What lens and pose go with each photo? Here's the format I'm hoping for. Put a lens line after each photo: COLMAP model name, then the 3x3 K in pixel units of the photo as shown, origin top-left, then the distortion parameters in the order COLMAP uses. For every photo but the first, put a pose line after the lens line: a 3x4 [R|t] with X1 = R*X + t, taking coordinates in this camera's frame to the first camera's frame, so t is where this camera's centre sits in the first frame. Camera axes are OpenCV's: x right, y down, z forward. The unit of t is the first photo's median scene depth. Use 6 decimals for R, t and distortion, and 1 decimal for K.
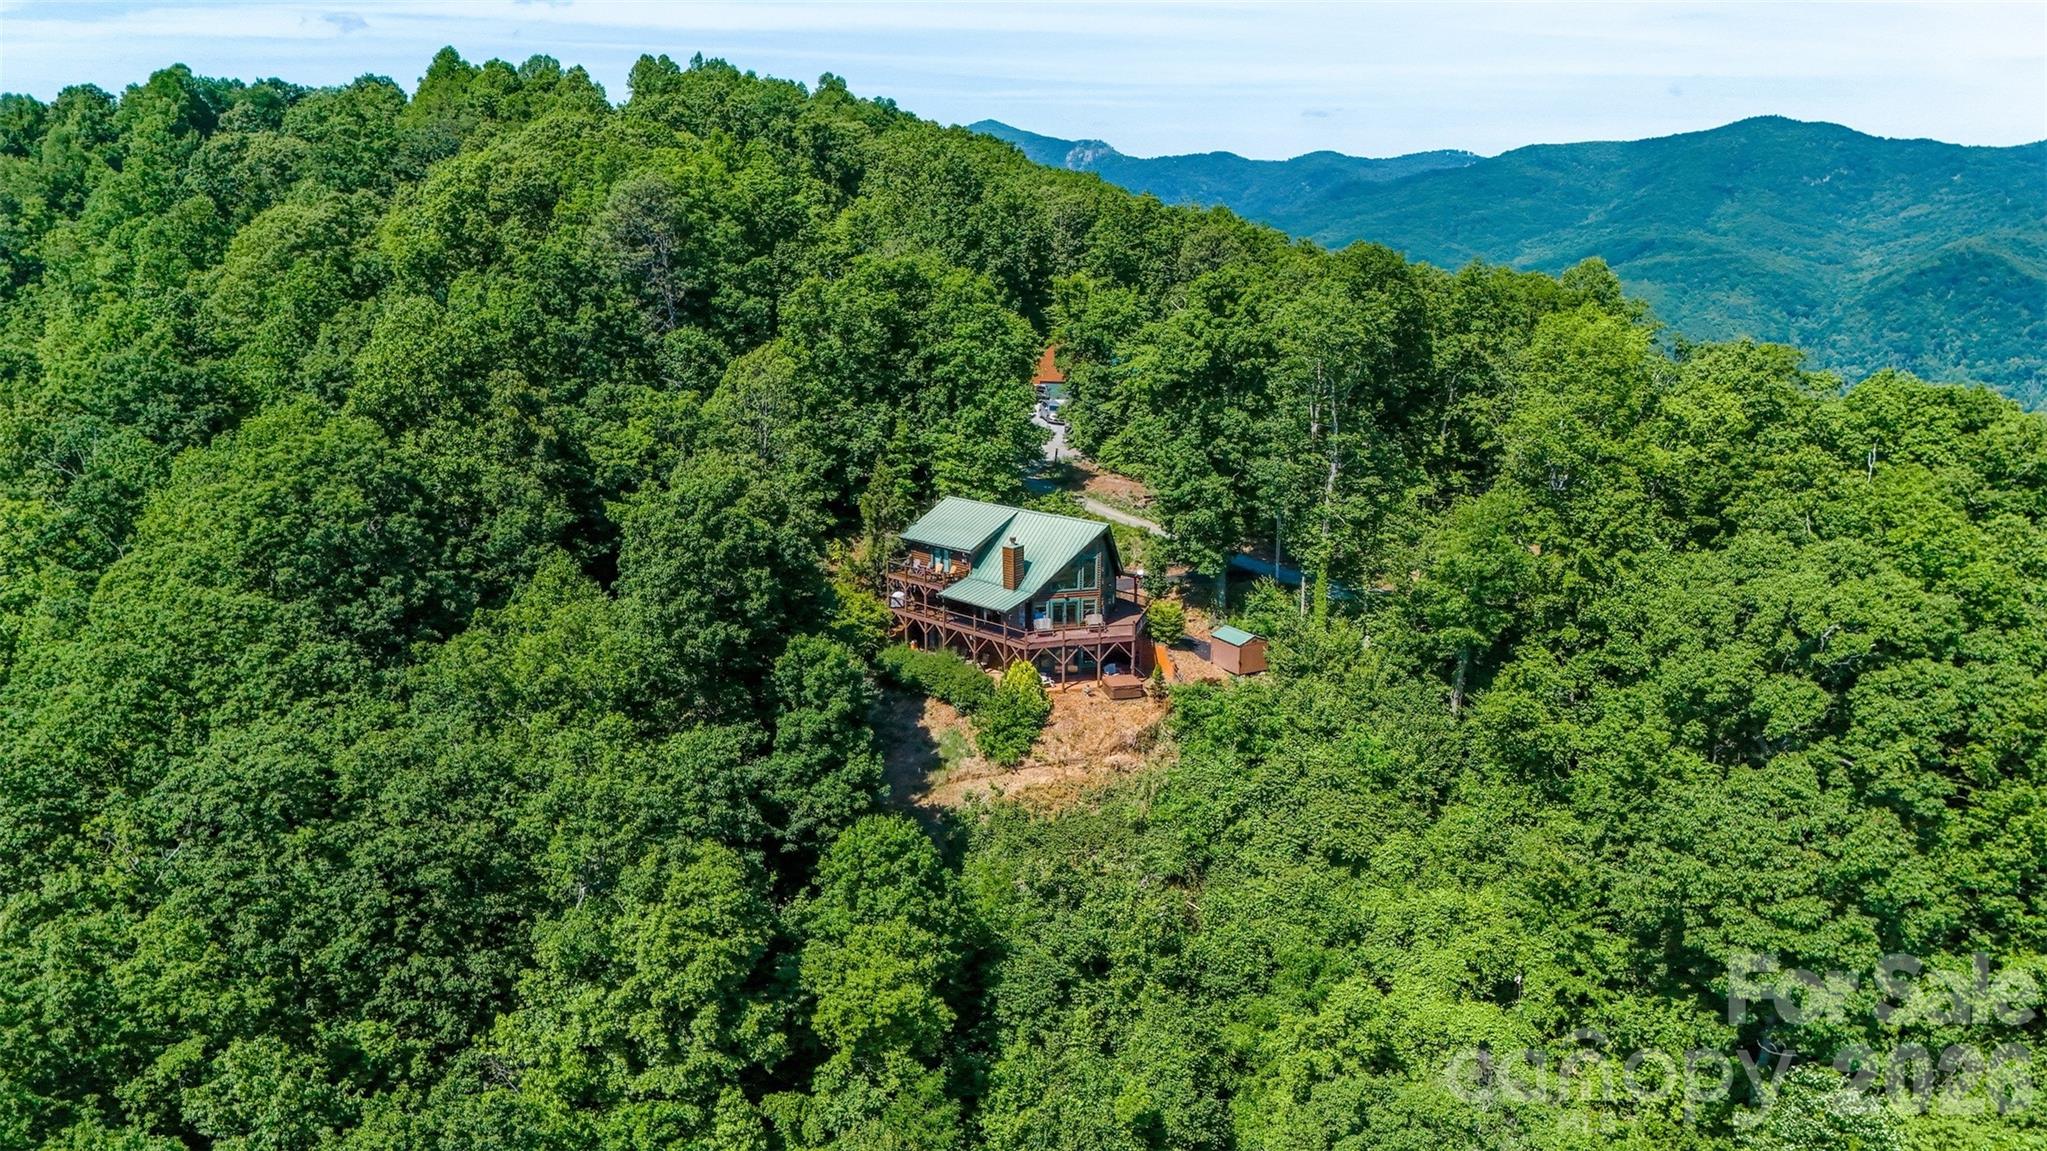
lens RADIAL K [[1535.3, 0, 1023.5], [0, 1535.3, 575.5], [0, 0, 1]] dist [0.055032, -0.037318]
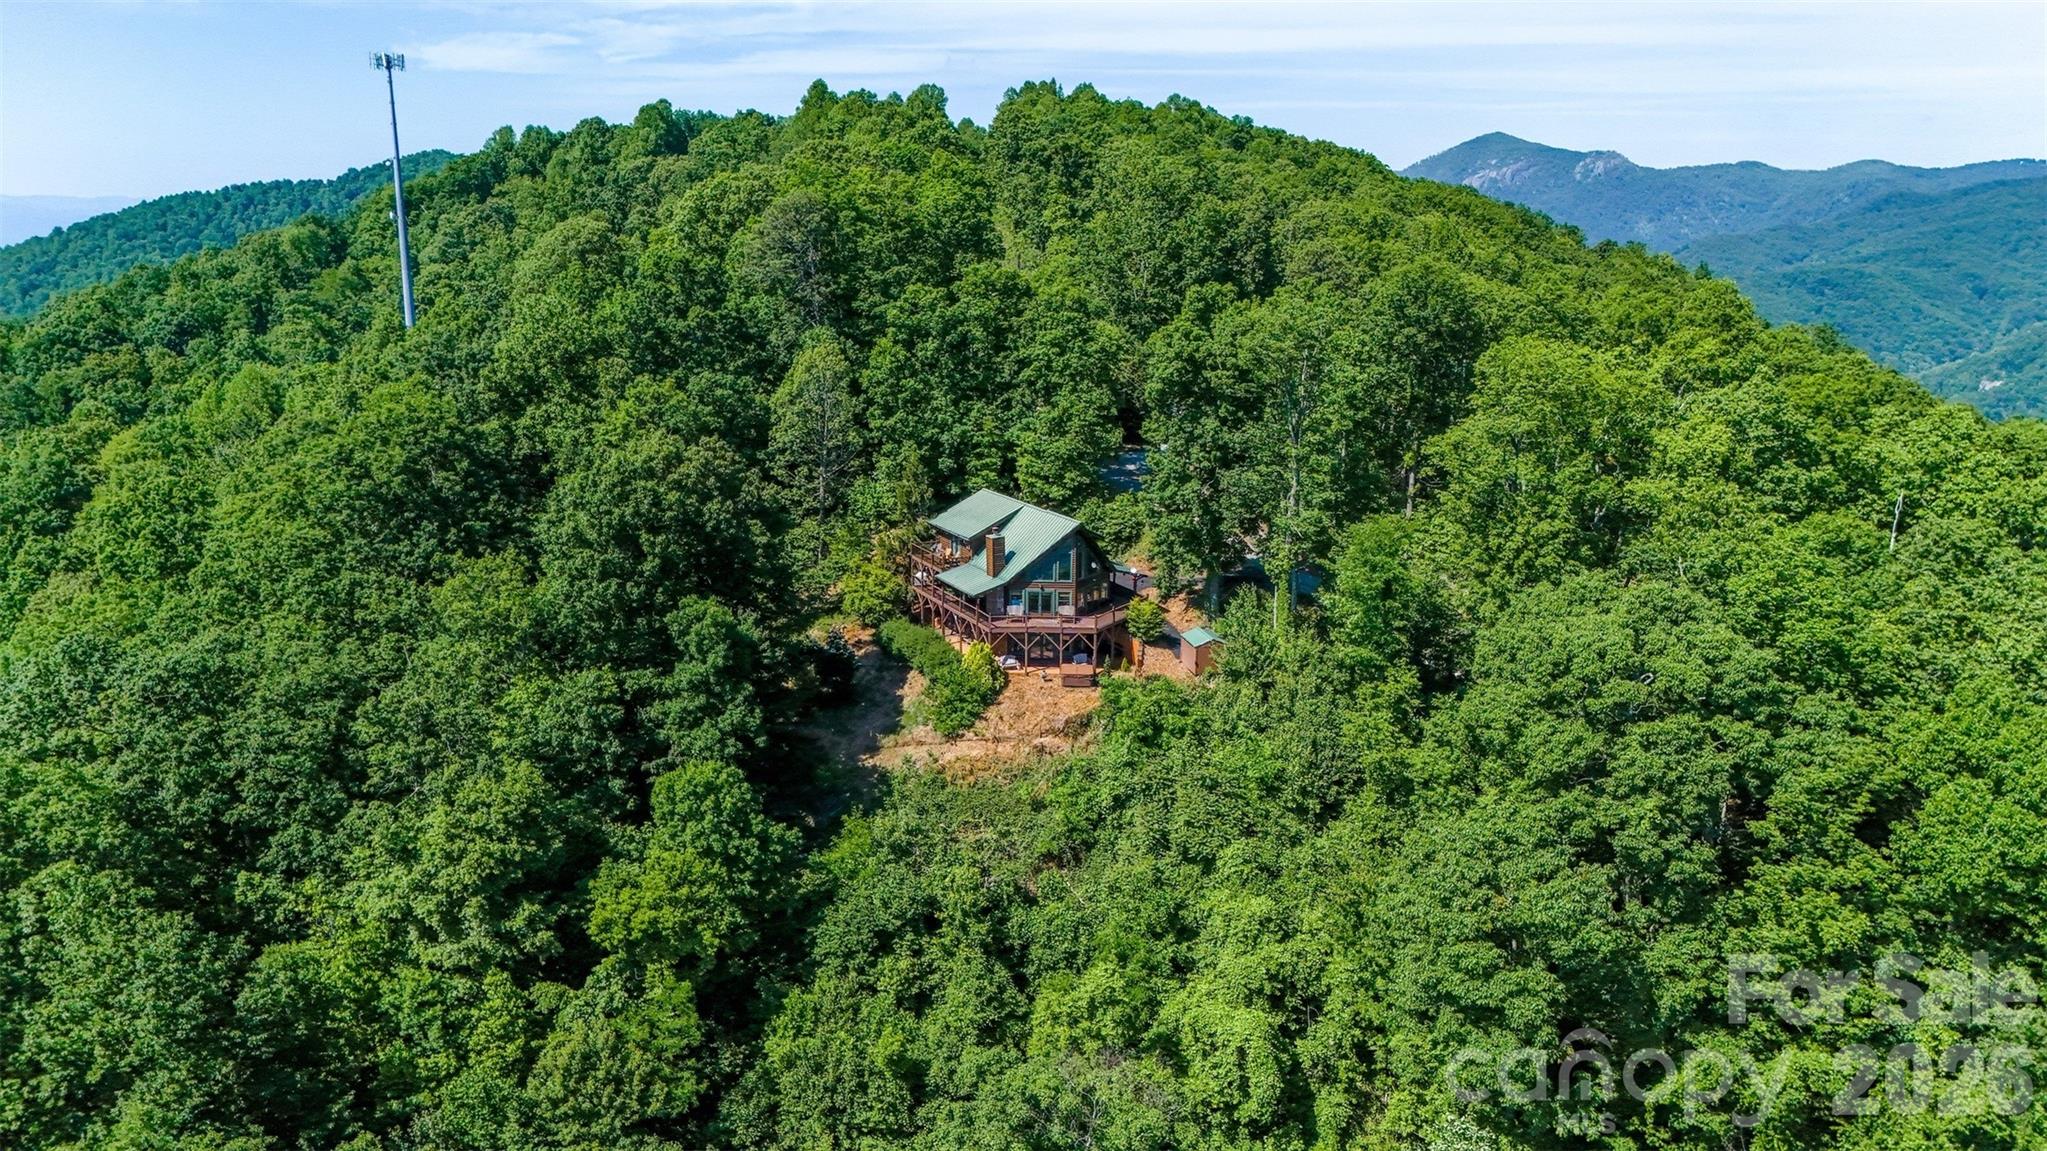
lens RADIAL K [[1457.2, 0, 1054.4], [0, 1457.2, 572.9], [0, 0, 1]] dist [0.045028, -0.003179]
pose [[0.955398, 0.075194, -0.285589, 0.333185], [-0.074430, 0.997134, 0.013543, -0.010581], [0.285789, 0.008318, 0.958257, 0.031154]]
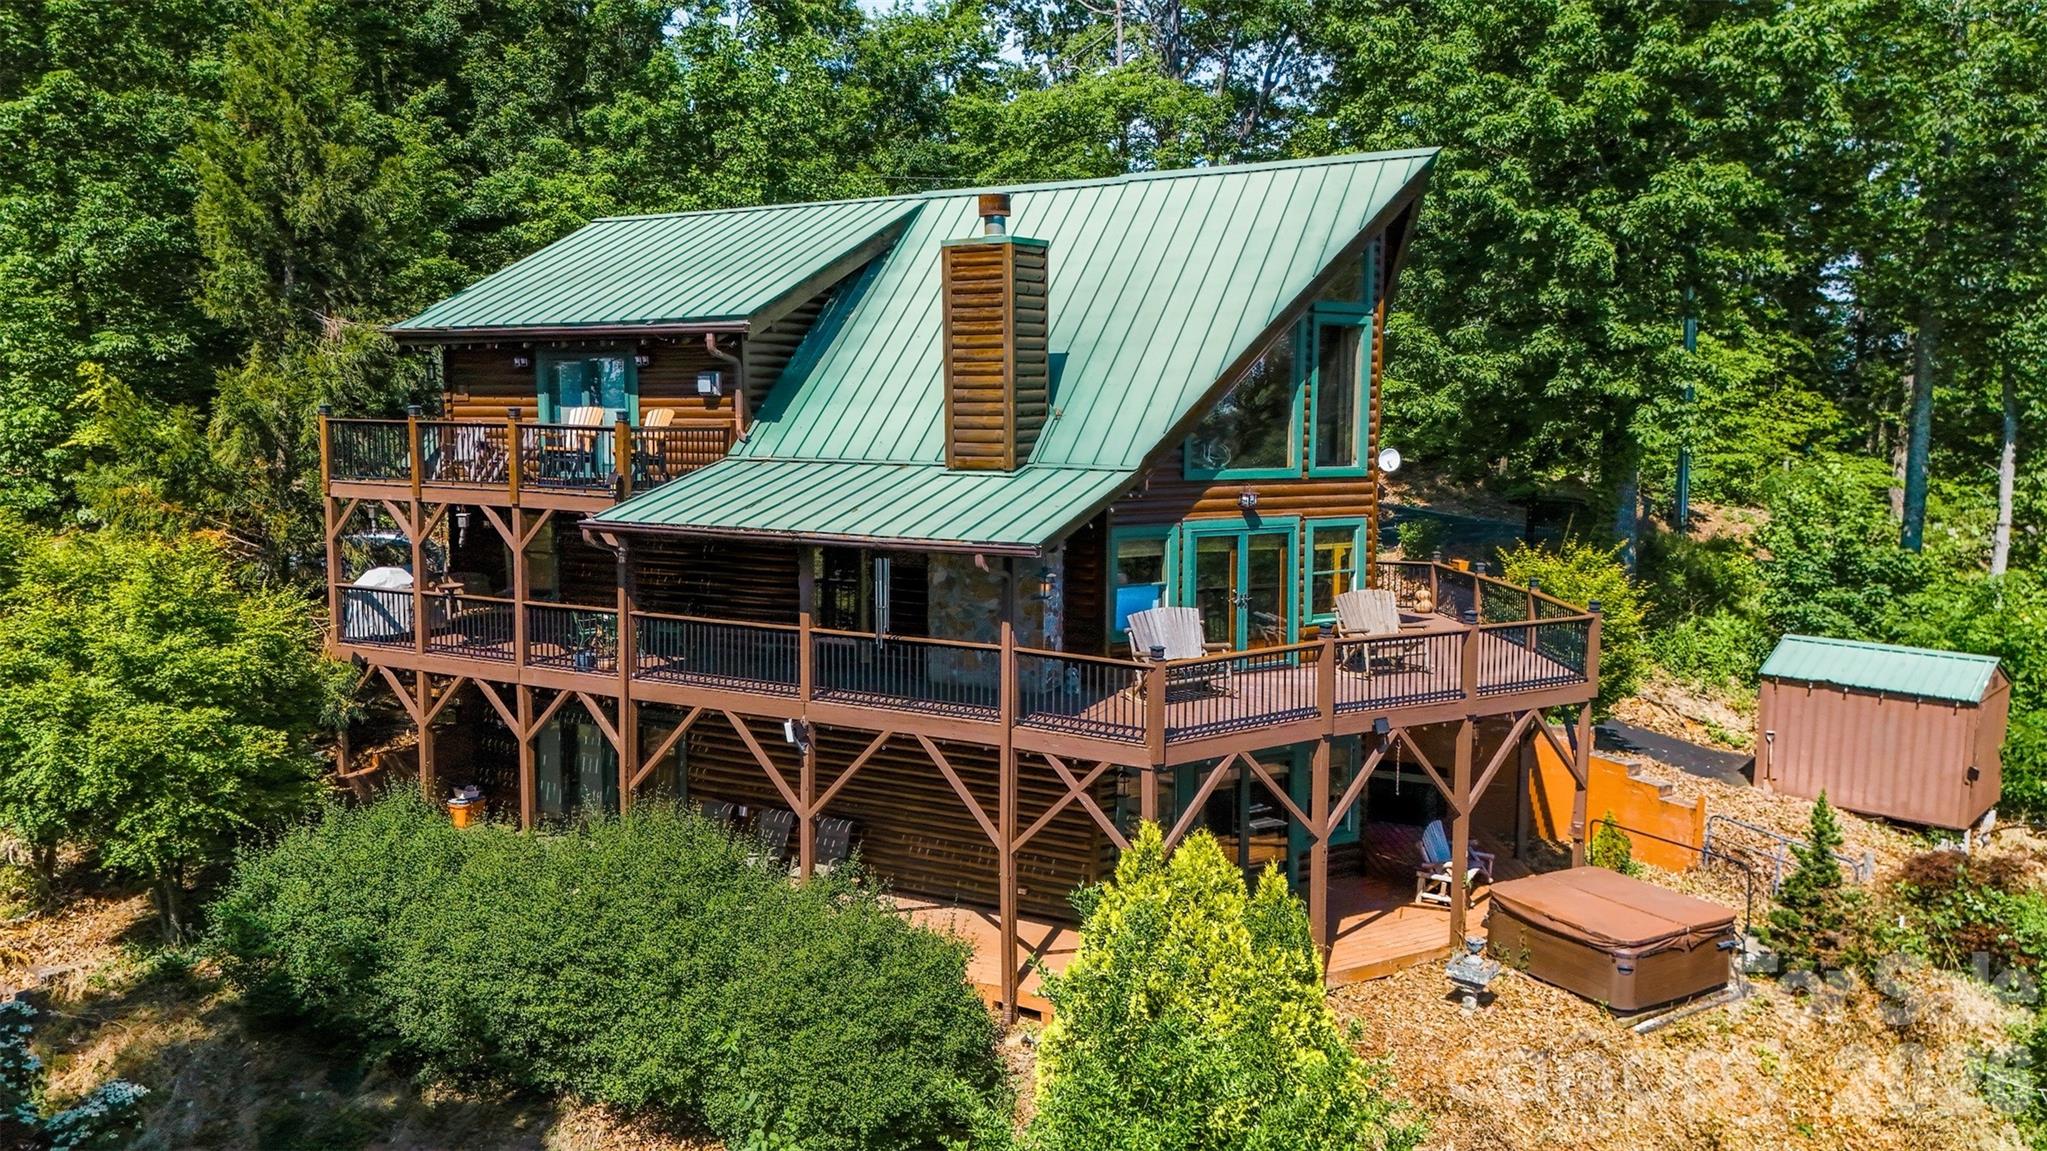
lens RADIAL K [[1457.2, 0, 1054.4], [0, 1457.2, 572.9], [0, 0, 1]] dist [0.045028, -0.003179]
pose [[0.950429, -0.026293, 0.309827, -0.060561], [0.065247, 0.991099, -0.116043, 0.045299], [-0.304018, 0.130505, 0.943685, 0.840647]]
